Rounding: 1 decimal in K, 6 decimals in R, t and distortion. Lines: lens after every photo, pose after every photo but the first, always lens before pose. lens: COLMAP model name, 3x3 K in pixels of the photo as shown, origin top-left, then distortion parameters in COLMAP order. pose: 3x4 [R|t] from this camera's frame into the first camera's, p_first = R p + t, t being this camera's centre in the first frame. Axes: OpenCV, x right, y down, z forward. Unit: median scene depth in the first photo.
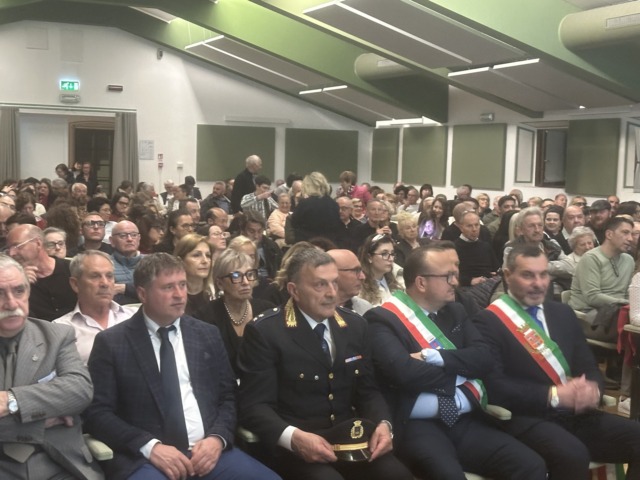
lens RADIAL K [[1045.2, 0, 320.5], [0, 1045.2, 241.6], [0, 0, 1]] dist [0.198875, 0.000000]
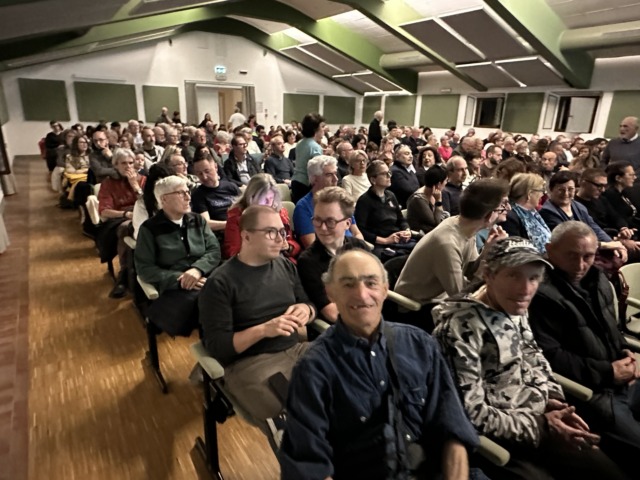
lens RADIAL K [[411.1, 0, 319.6], [0, 411.1, 239.3], [0, 0, 1]] dist [-0.006607, 0.004231]
pose [[0.977985, -0.059923, 0.199885, -0.224624], [0.013660, 0.974212, 0.225221, -0.020755], [-0.208226, -0.217532, 0.953584, 0.227678]]
